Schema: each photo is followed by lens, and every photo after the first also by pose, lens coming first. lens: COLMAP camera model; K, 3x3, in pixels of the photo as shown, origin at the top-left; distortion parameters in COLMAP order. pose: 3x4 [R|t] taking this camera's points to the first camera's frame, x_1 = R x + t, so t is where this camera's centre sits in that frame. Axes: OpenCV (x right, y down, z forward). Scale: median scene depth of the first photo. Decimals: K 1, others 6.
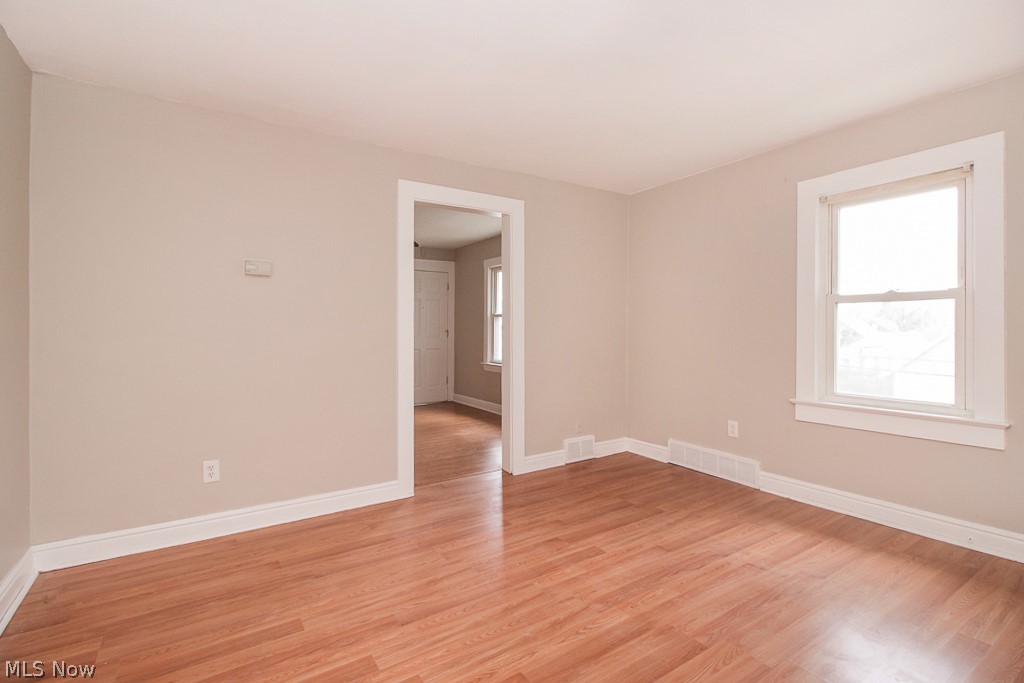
lens RADIAL K [[484.1, 0, 516.1], [0, 484.1, 339.5], [0, 0, 1]] dist [0.005391, -0.006127]
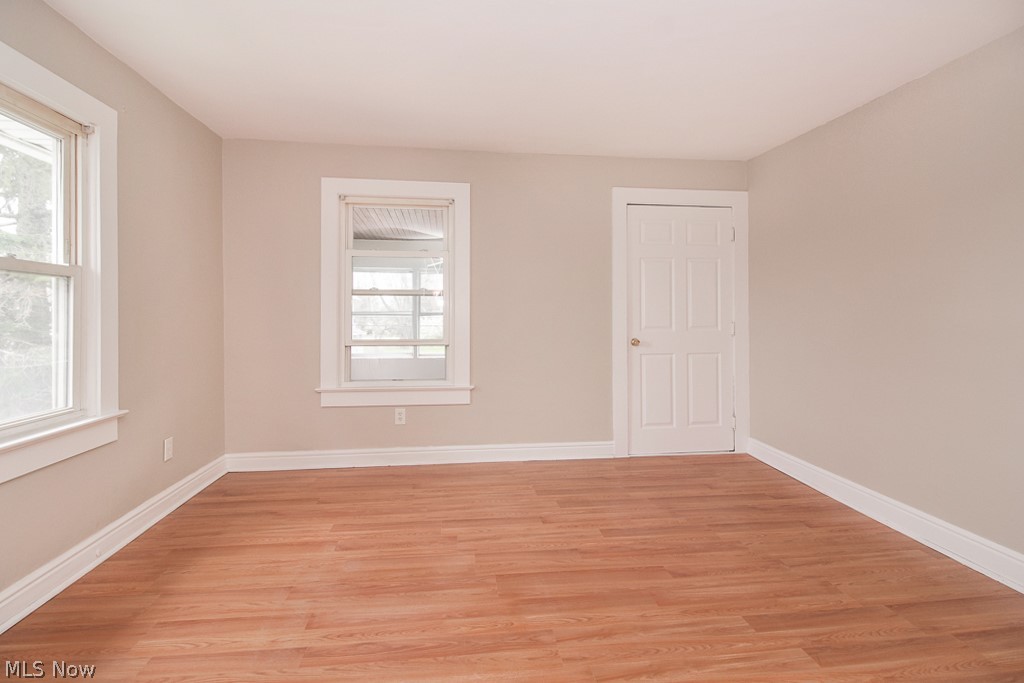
lens RADIAL K [[484.1, 0, 514.2], [0, 484.1, 300.9], [0, 0, 1]] dist [0.005391, -0.006127]
pose [[-0.899433, 0.015473, 0.436785, -0.167938], [0.012156, 0.999872, -0.010389, -0.033249], [-0.436889, -0.004035, -0.899506, 1.866703]]
